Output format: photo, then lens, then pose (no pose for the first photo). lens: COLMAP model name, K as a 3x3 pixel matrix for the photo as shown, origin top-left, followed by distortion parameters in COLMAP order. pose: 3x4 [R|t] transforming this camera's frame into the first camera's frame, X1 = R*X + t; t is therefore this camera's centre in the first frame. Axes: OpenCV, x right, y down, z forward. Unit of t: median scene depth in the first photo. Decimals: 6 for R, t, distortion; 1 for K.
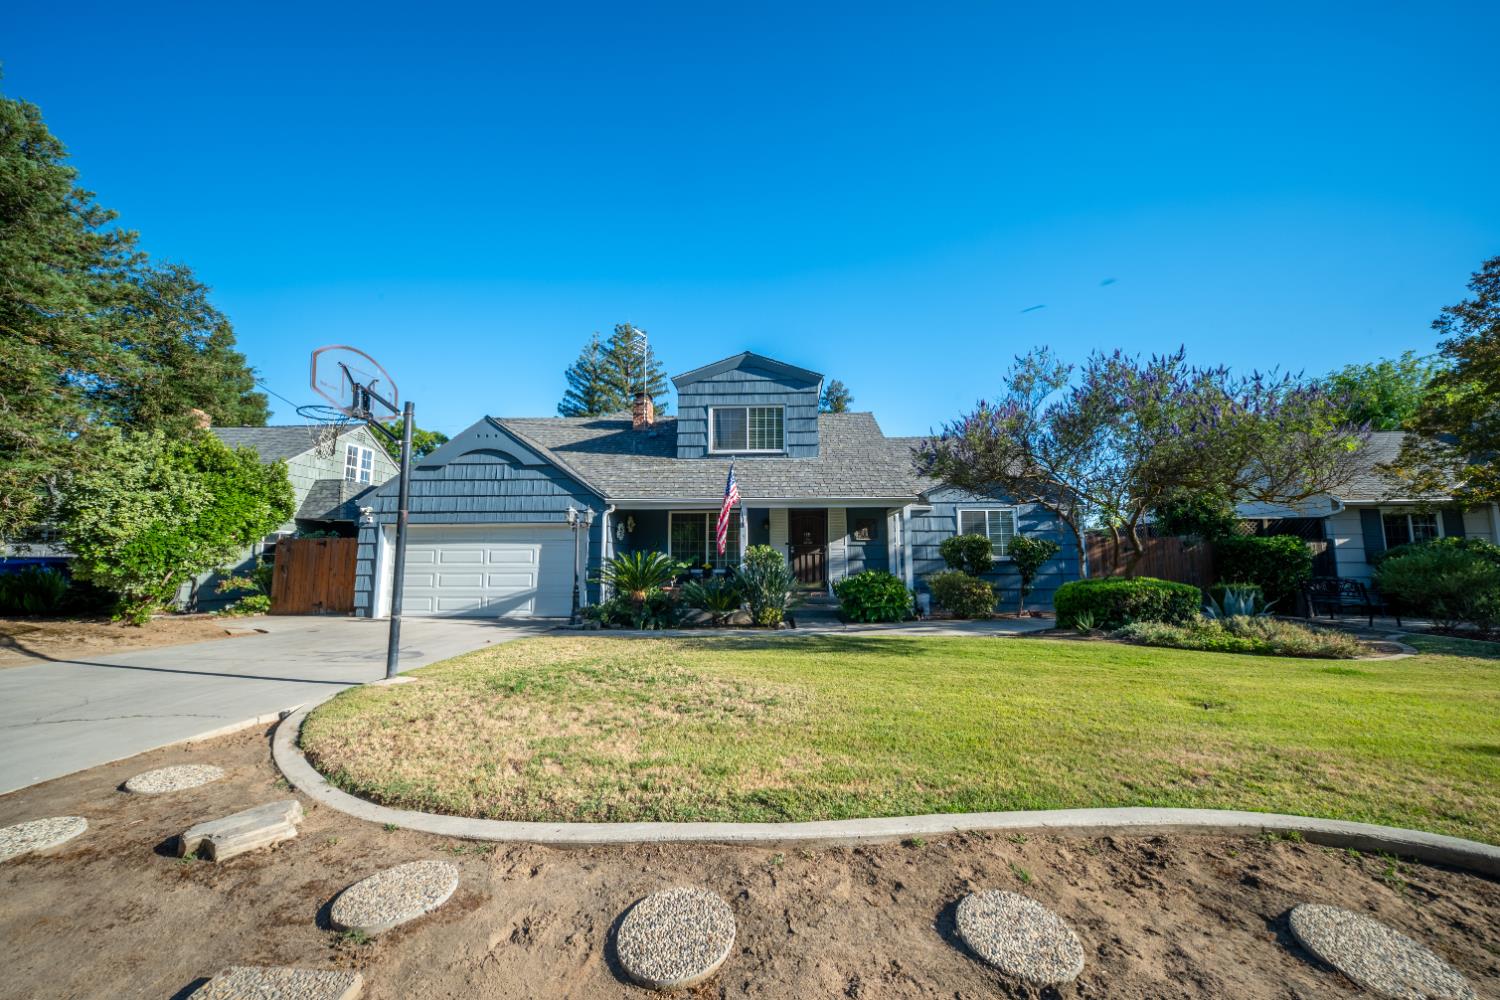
lens RADIAL K [[524.6, 0, 752.9], [0, 524.6, 504.8], [0, 0, 1]] dist [-0.001761, -0.000071]
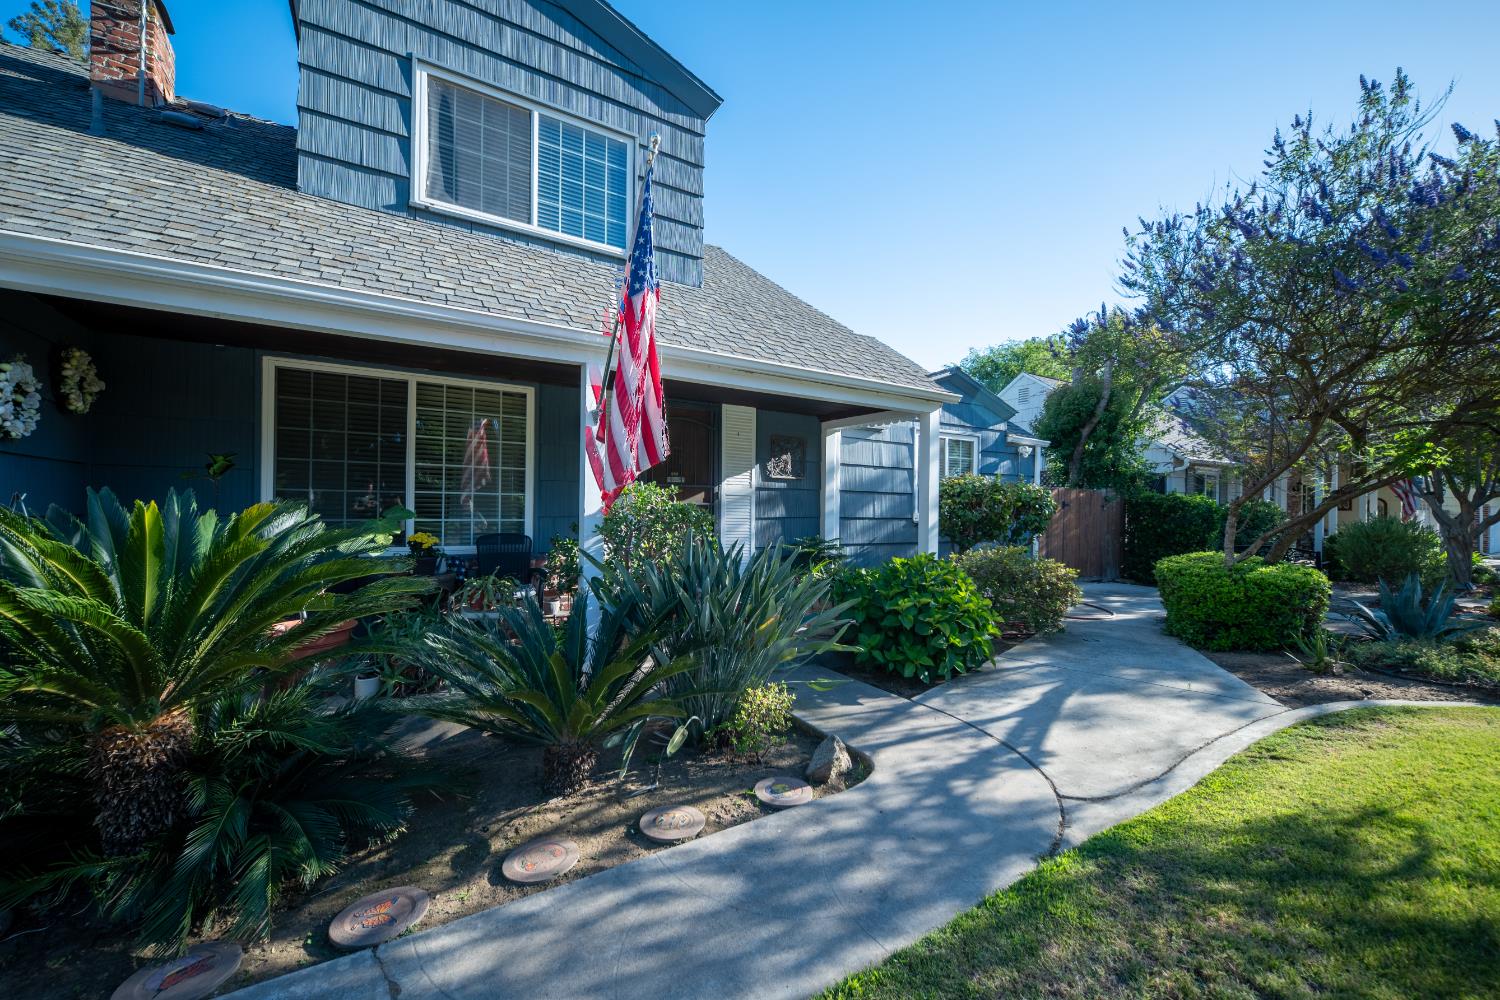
lens RADIAL K [[589.4, 0, 753.6], [0, 589.4, 505.8], [0, 0, 1]] dist [0.000779, -0.003465]
pose [[0.816797, 0.012043, 0.576799, -0.132219], [-0.077839, 0.992941, 0.089495, 0.047581], [-0.571650, -0.117996, 0.811969, 0.586517]]
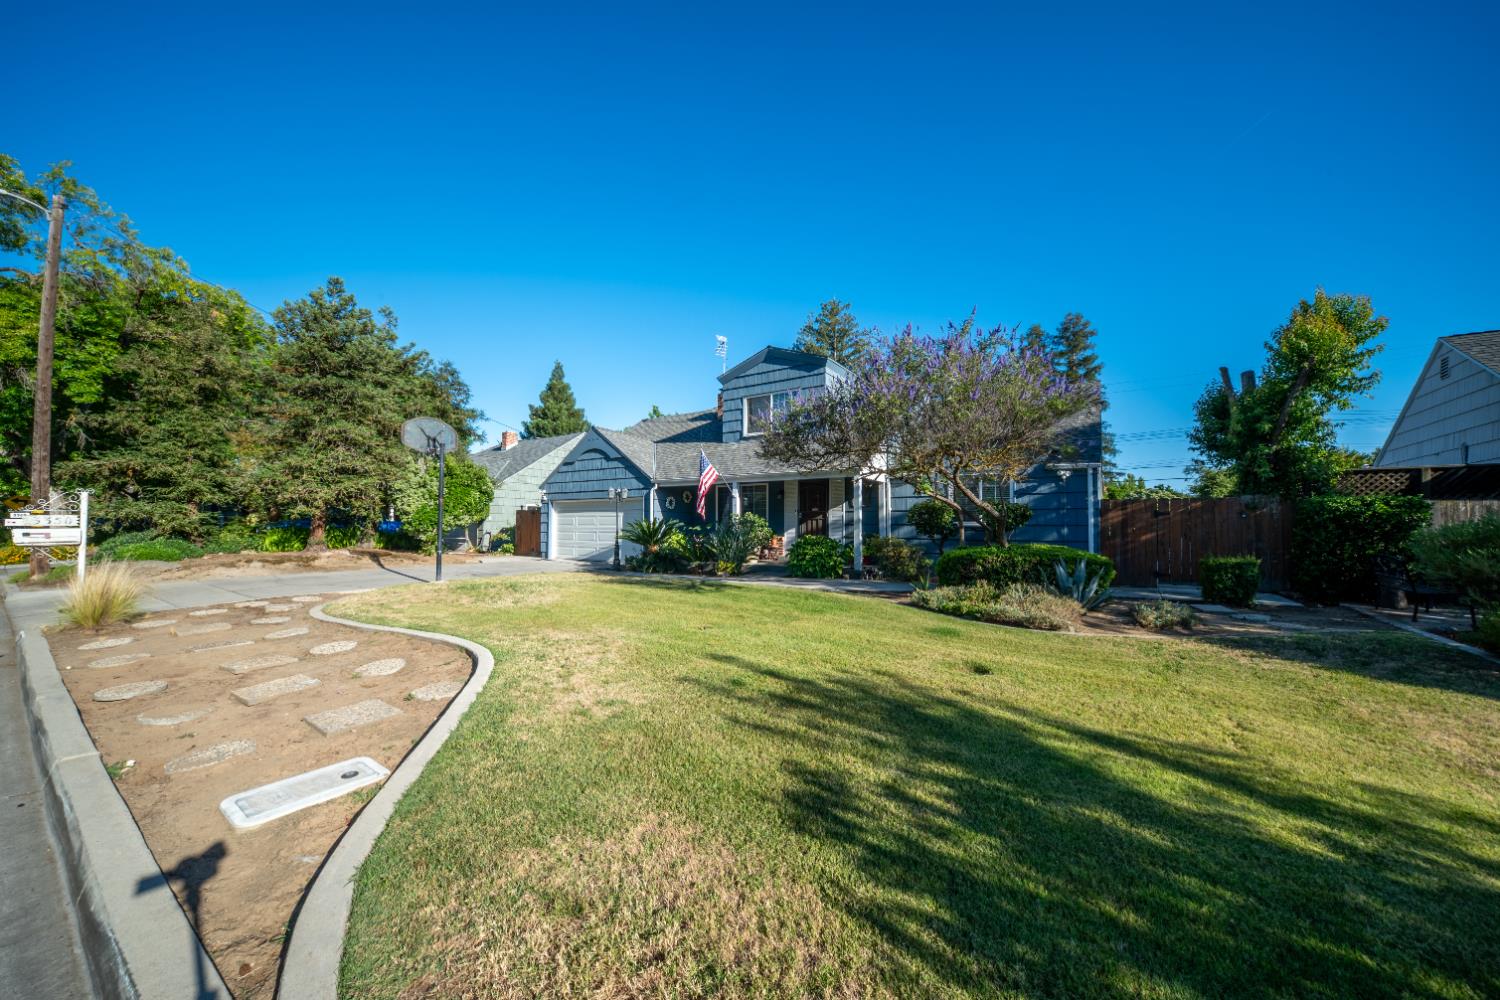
lens RADIAL K [[524.6, 0, 752.9], [0, 524.6, 504.8], [0, 0, 1]] dist [-0.001761, -0.000071]
pose [[0.854736, -0.014808, -0.518852, 0.607803], [0.050747, 0.997188, 0.055138, -0.007096], [0.516577, -0.073459, 0.853084, -0.041075]]
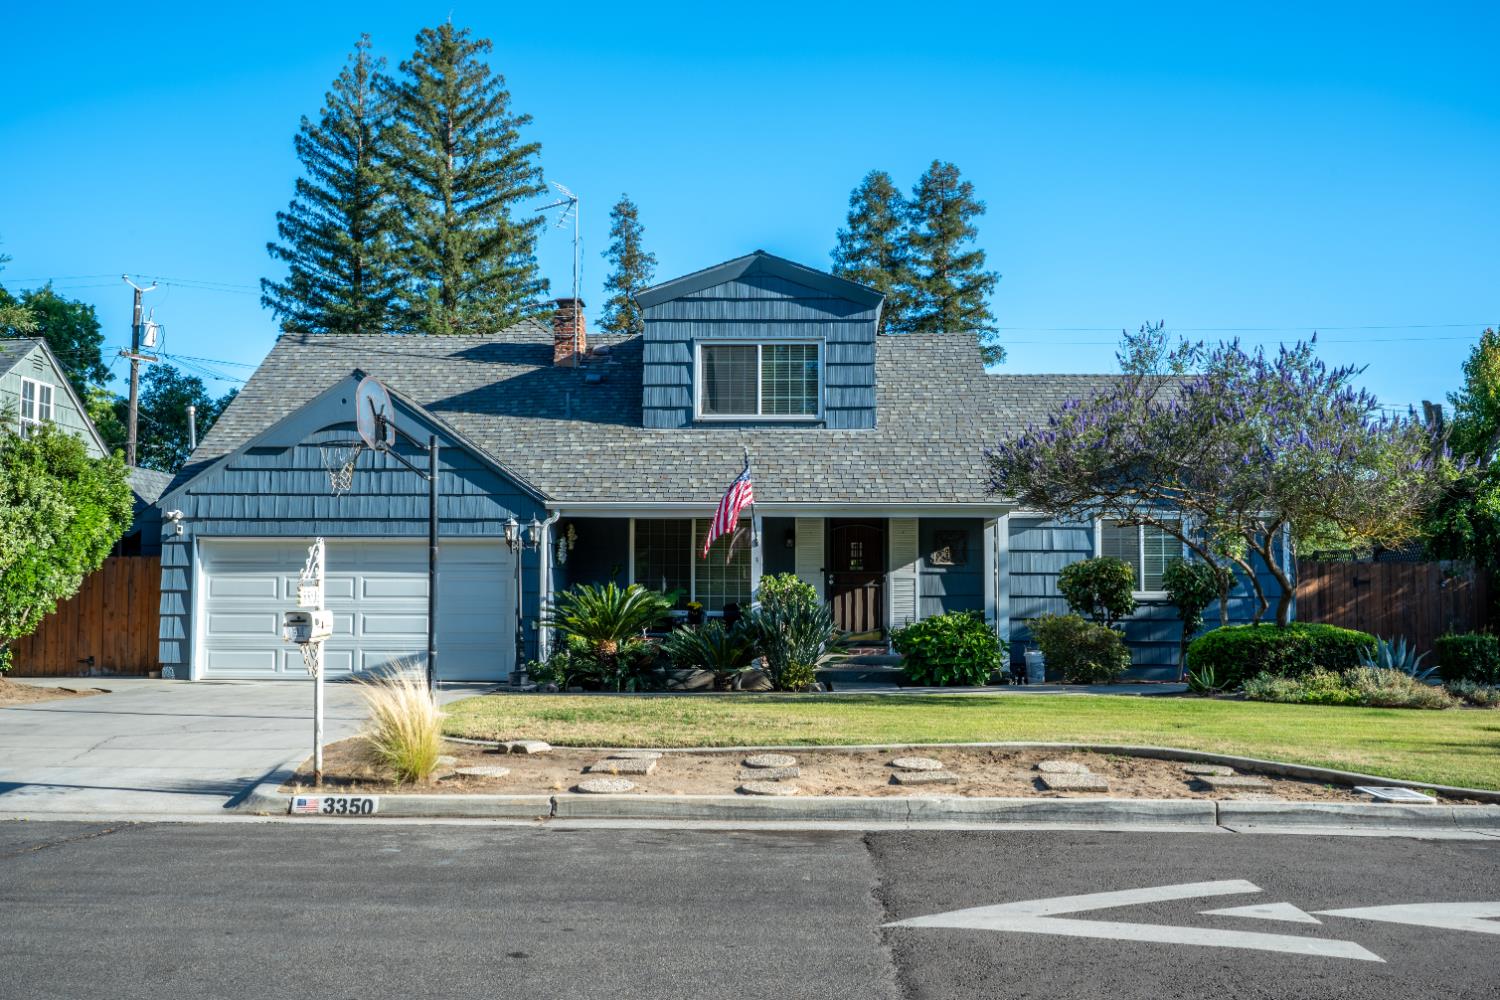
lens RADIAL K [[1503.8, 0, 750.1], [0, 1503.8, 475.8], [0, 0, 1]] dist [-0.040206, 0.001800]
pose [[0.999874, 0.006502, 0.014500, -0.048760], [-0.006943, 0.999508, 0.030575, -0.093834], [-0.014294, -0.030672, 0.999427, -0.800849]]
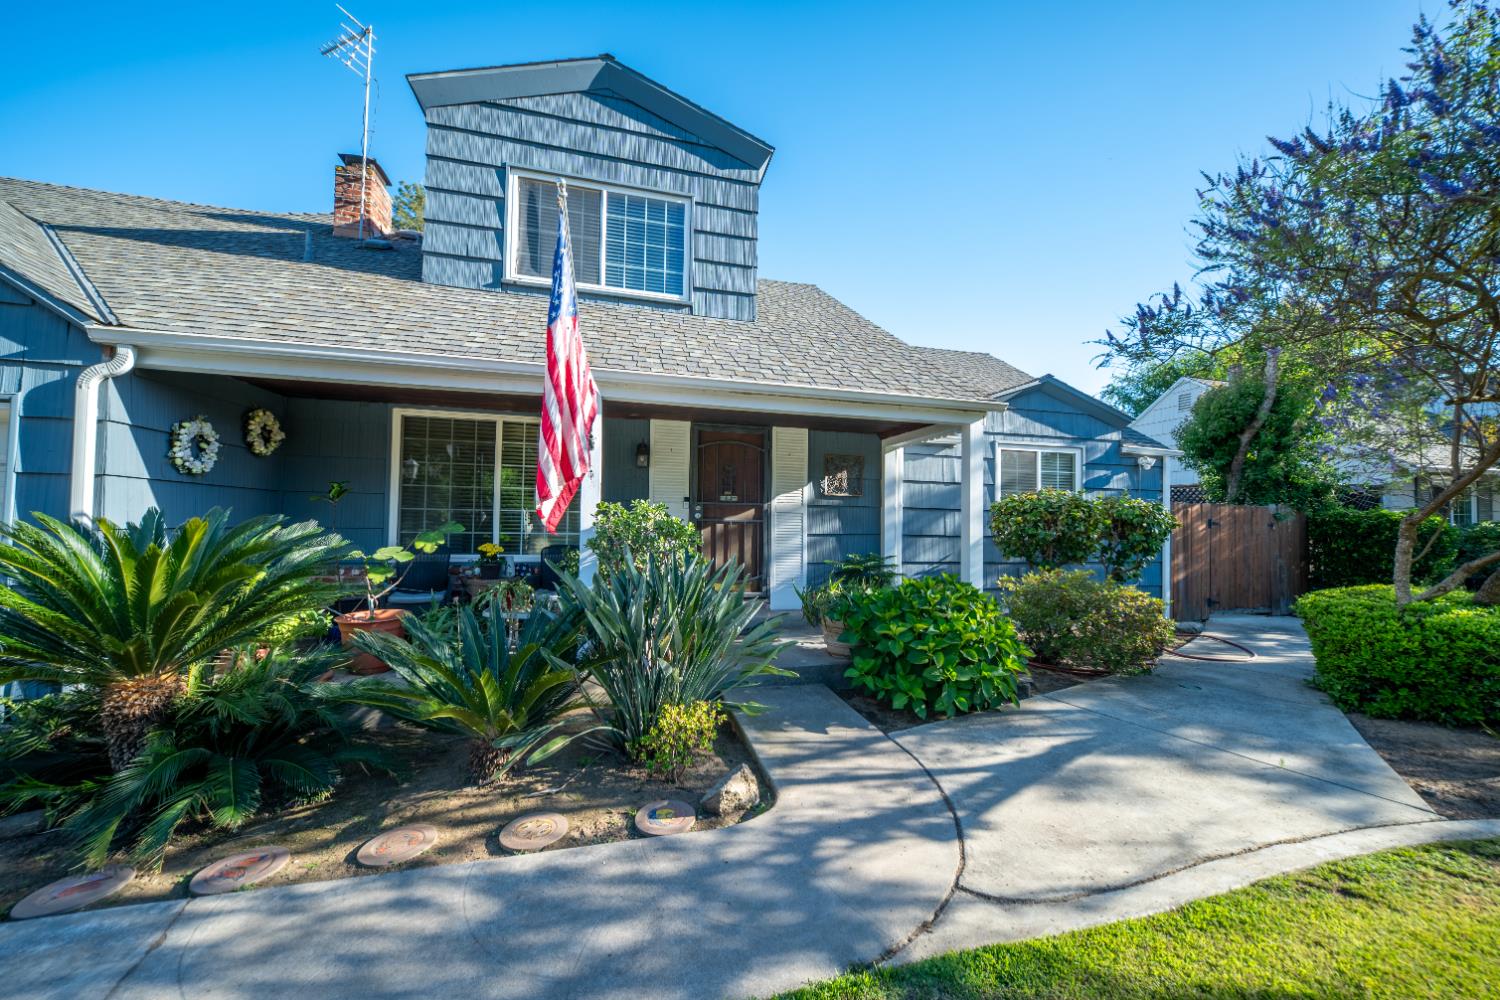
lens RADIAL K [[524.6, 0, 752.9], [0, 524.6, 504.8], [0, 0, 1]] dist [-0.001761, -0.000071]
pose [[0.956077, 0.025683, 0.291989, -0.013878], [-0.049843, 0.995891, 0.075606, 0.043576], [-0.288847, -0.086838, 0.953429, 0.563742]]
